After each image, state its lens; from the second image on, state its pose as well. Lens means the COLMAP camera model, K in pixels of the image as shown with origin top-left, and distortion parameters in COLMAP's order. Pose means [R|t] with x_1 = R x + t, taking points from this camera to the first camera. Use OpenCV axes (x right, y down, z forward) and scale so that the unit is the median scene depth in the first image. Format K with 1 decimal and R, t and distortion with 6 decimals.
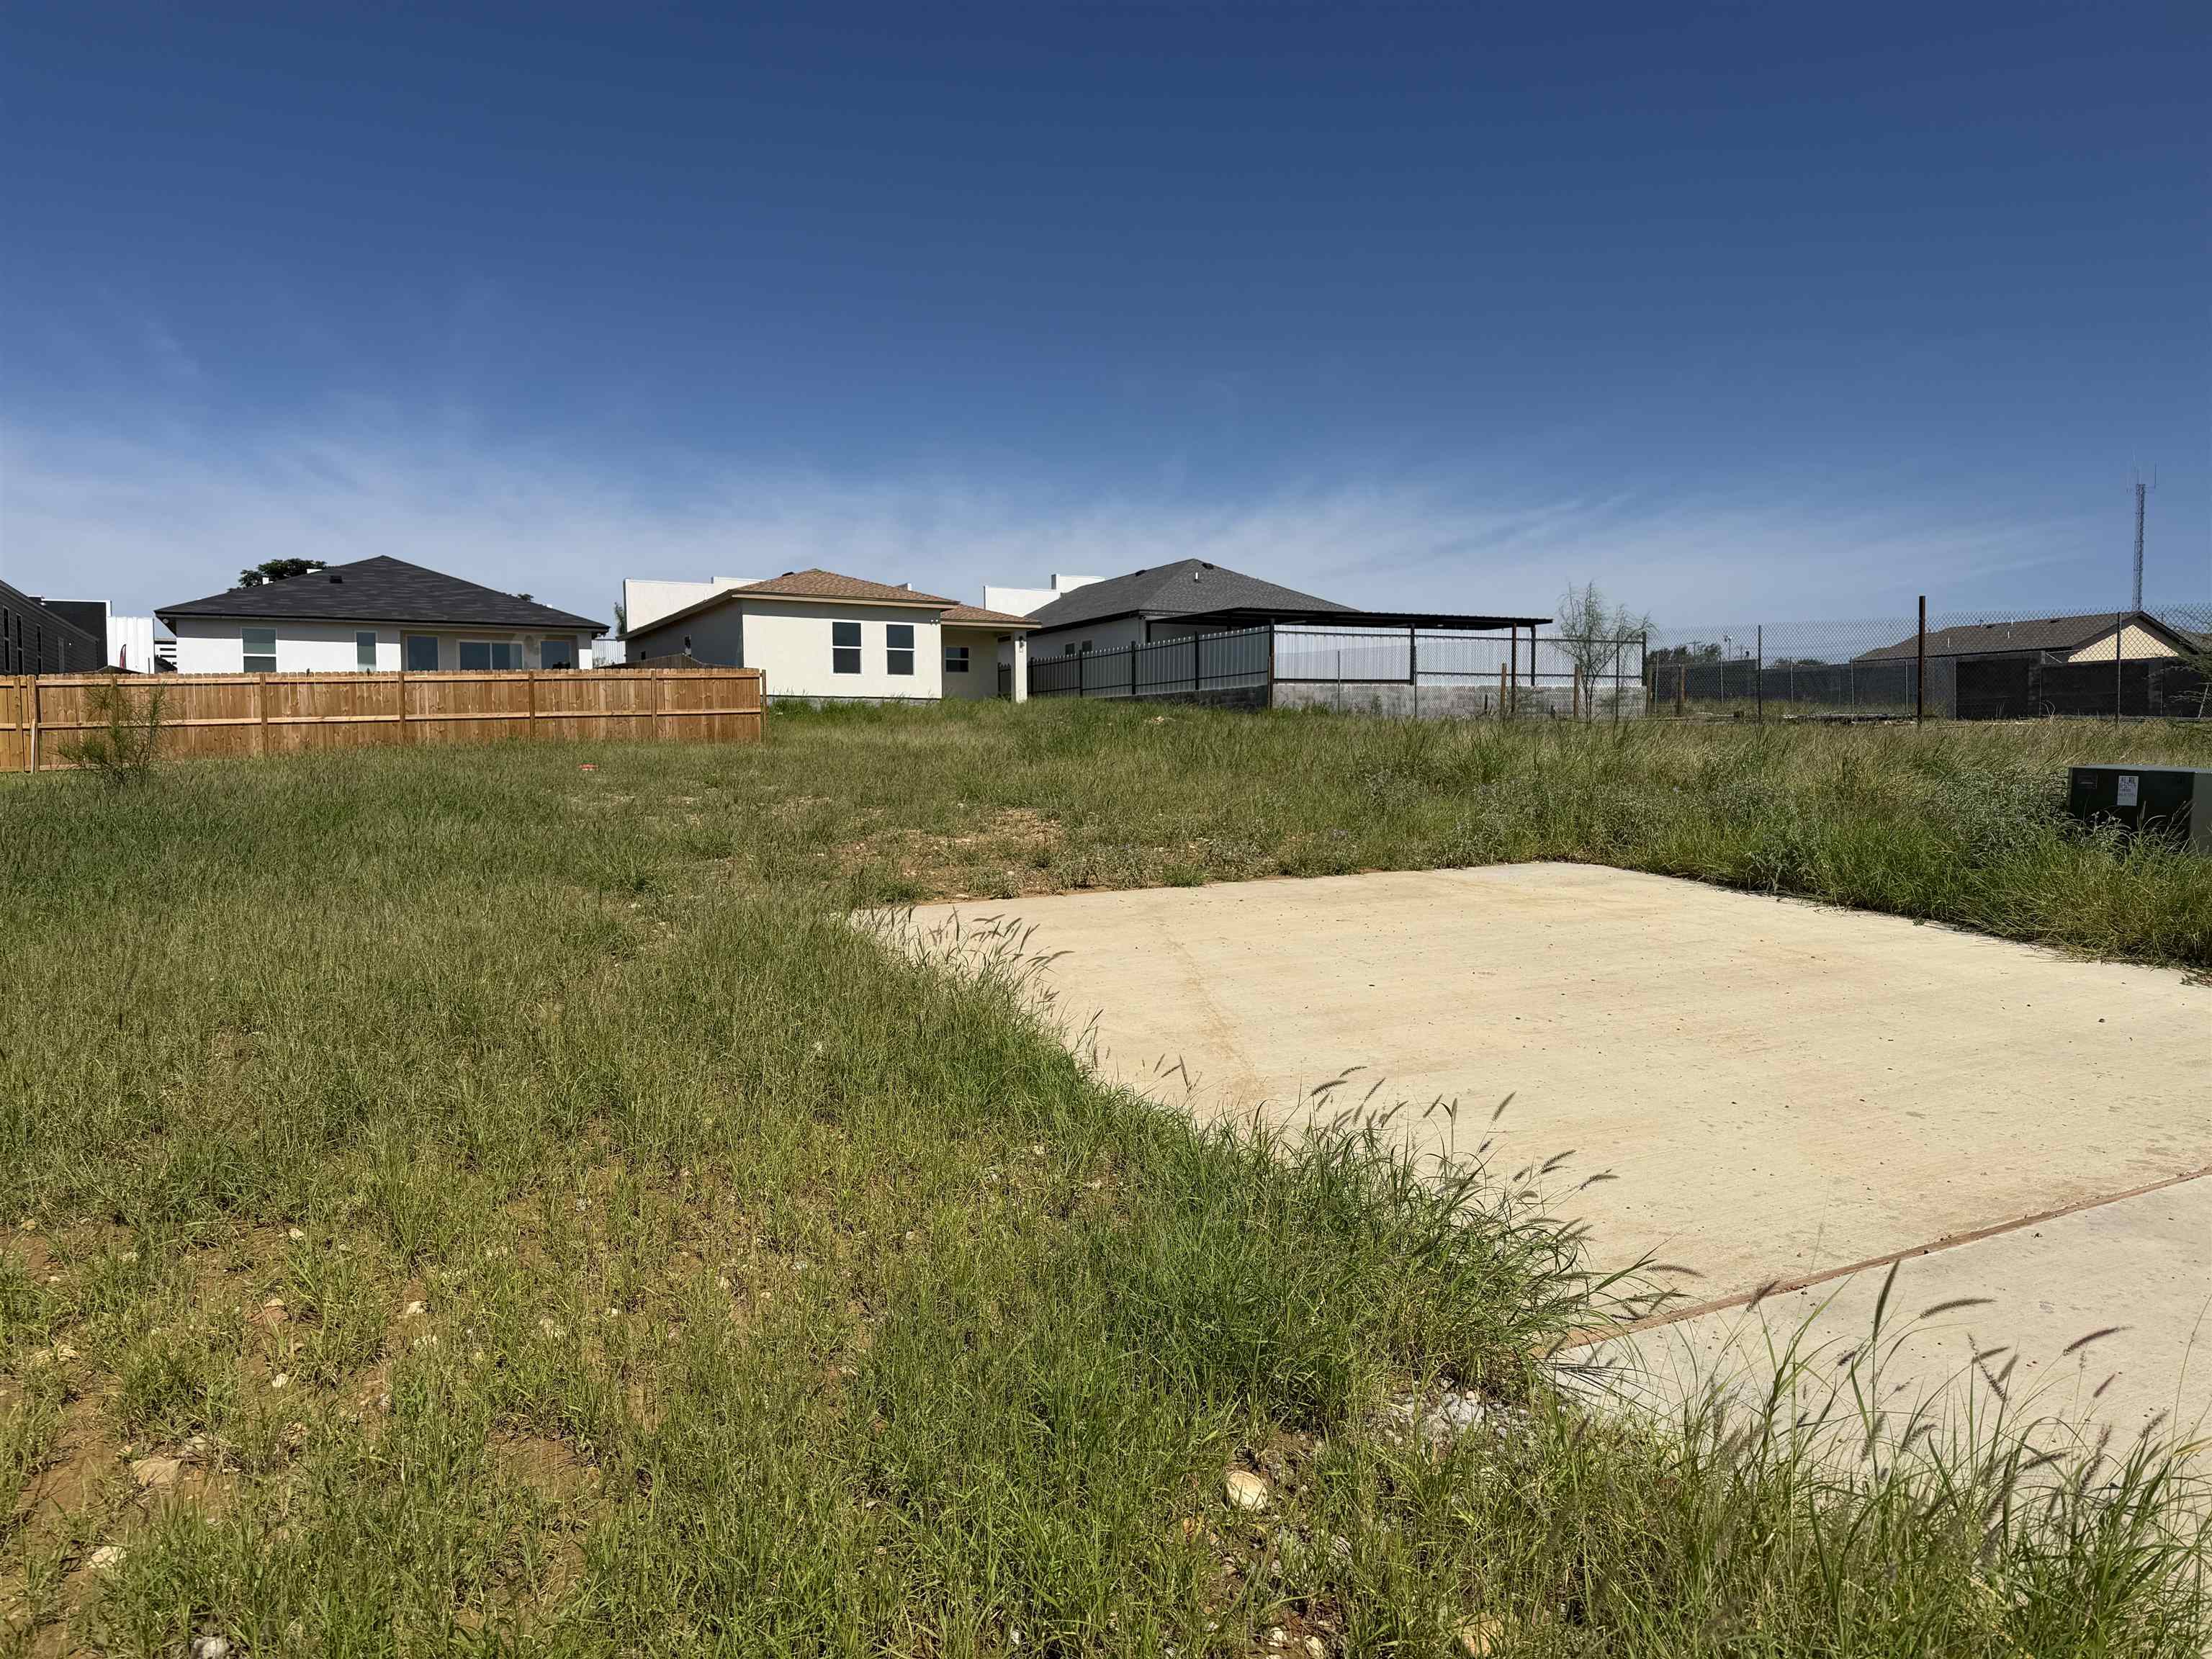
lens RADIAL K [[1525.7, 0, 1118.0], [0, 1525.7, 835.5], [0, 0, 1]] dist [0.128964, -0.205083]
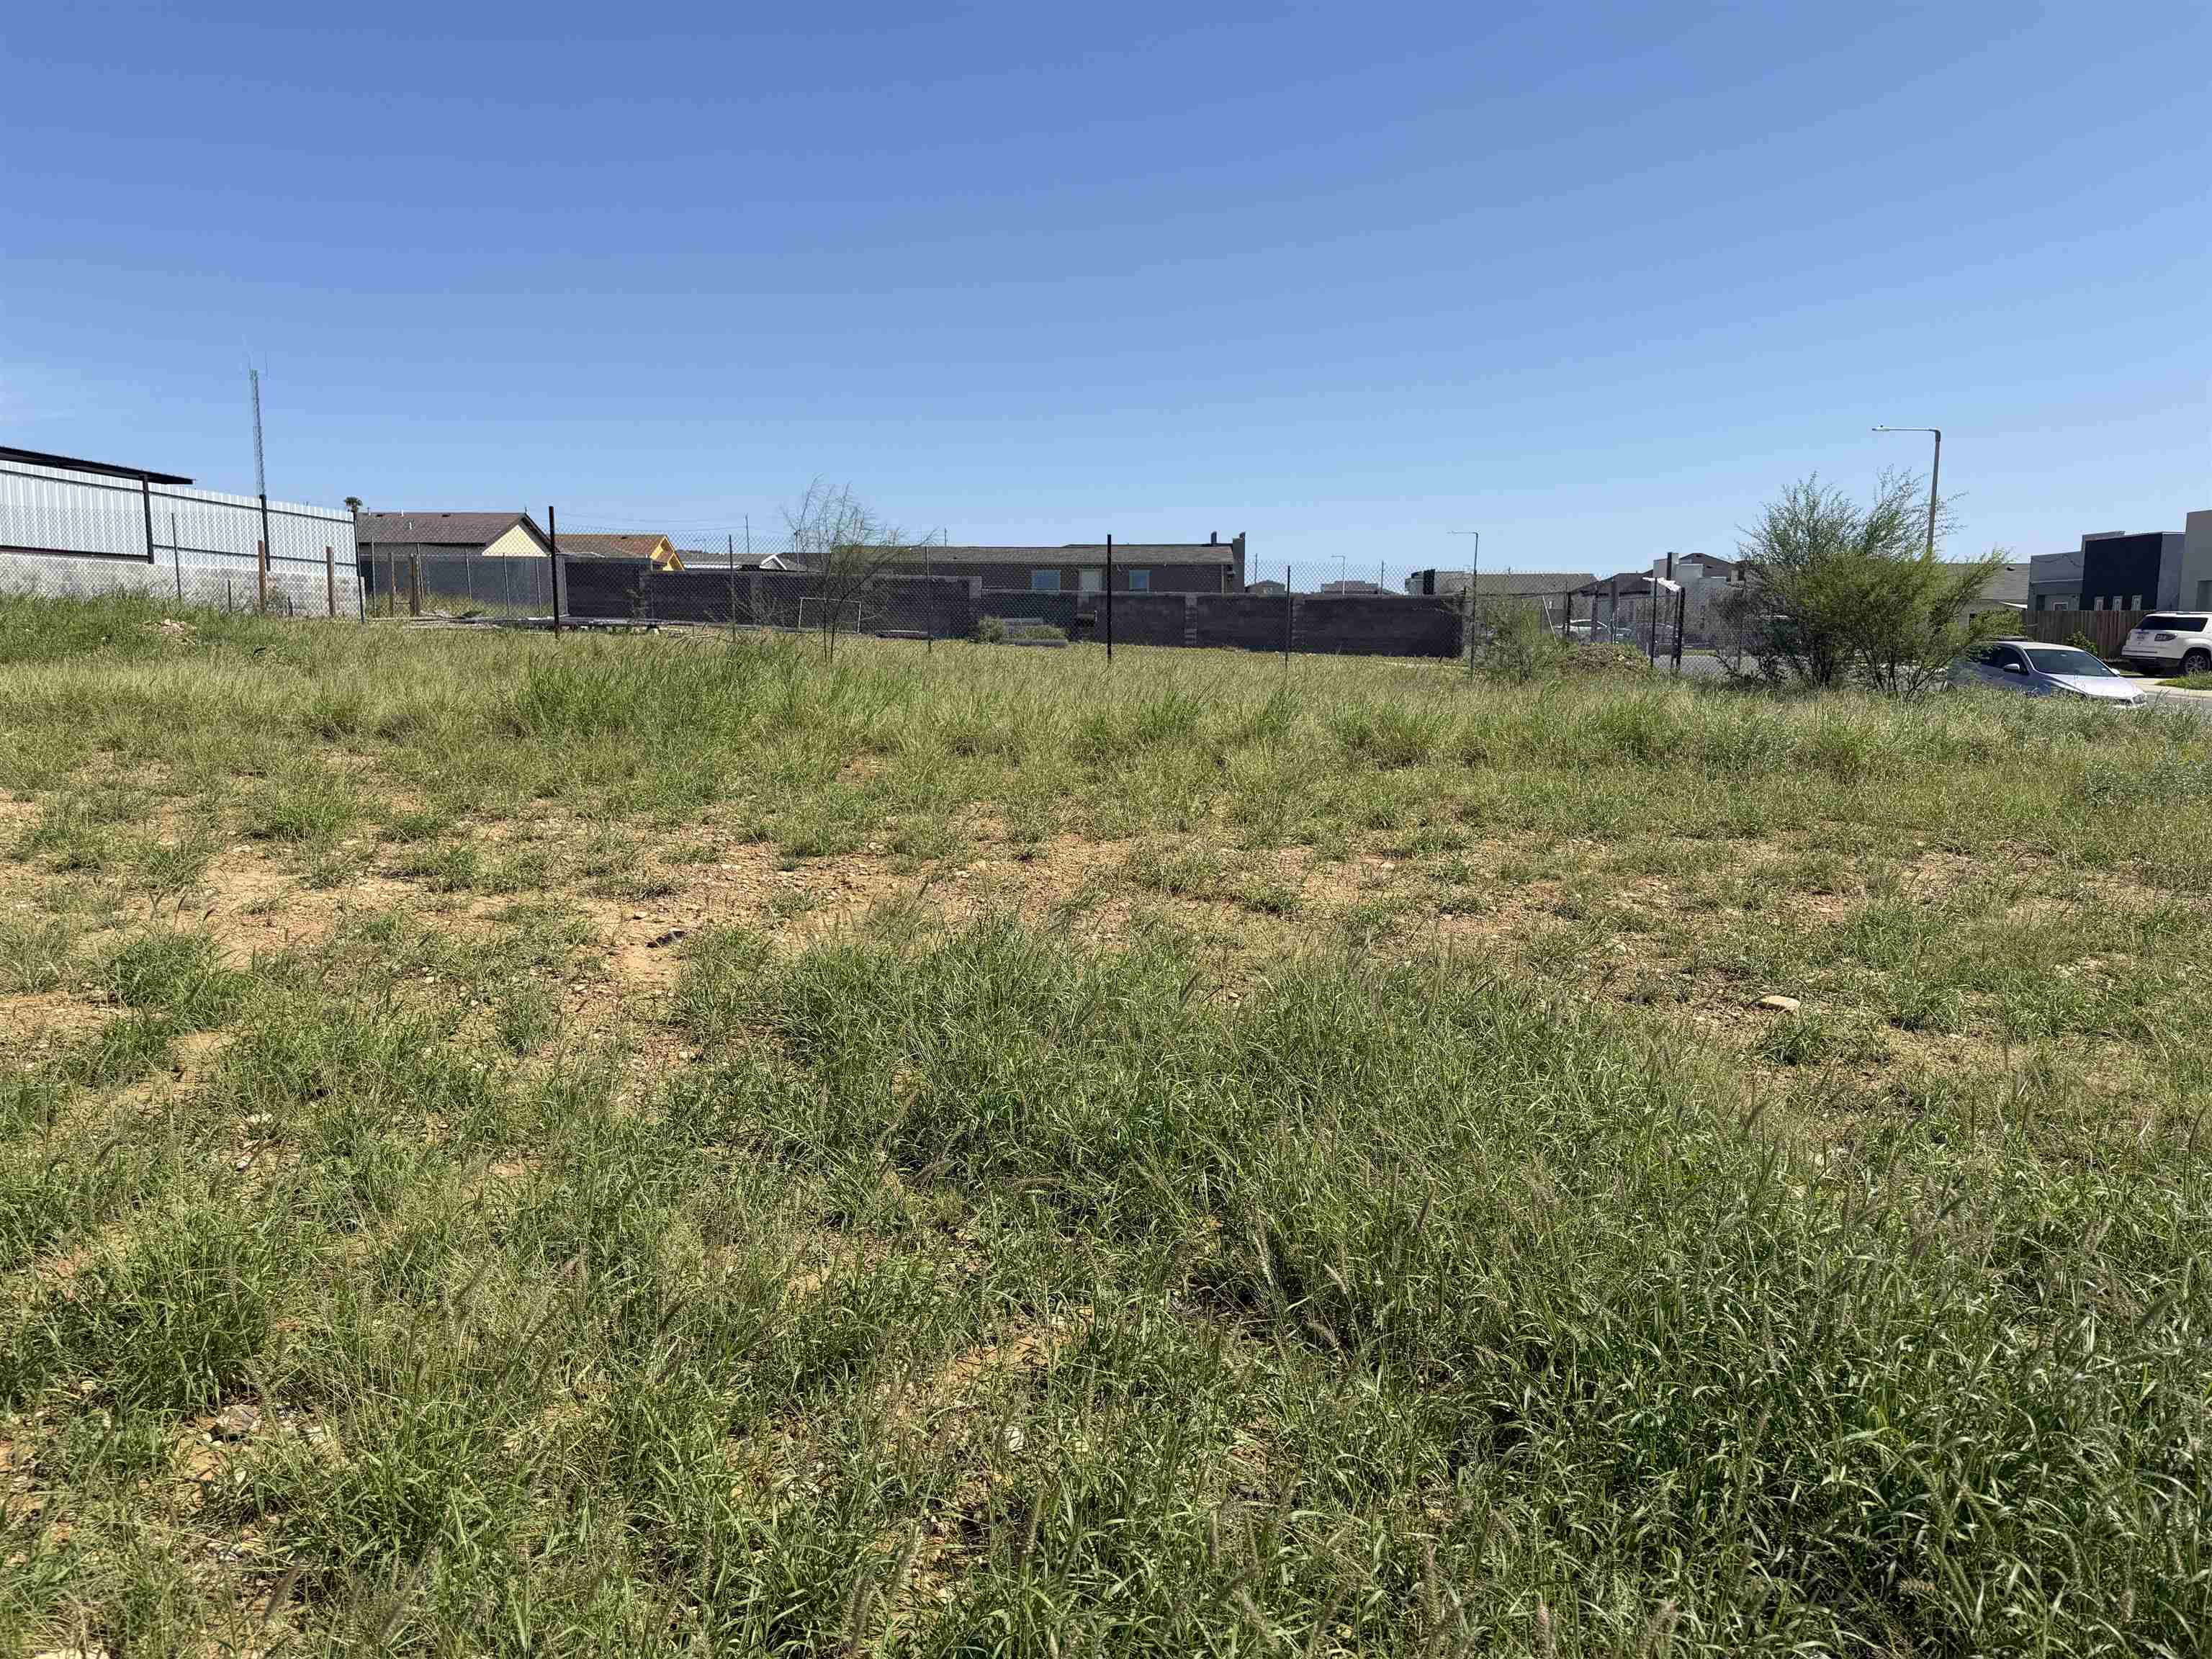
lens RADIAL K [[1525.7, 0, 1118.0], [0, 1525.7, 835.5], [0, 0, 1]] dist [0.128964, -0.205083]
pose [[0.432453, -0.105690, 0.895441, -0.253380], [0.034108, 0.994313, 0.100887, -0.032413], [-0.901011, -0.013087, 0.433598, 0.303887]]
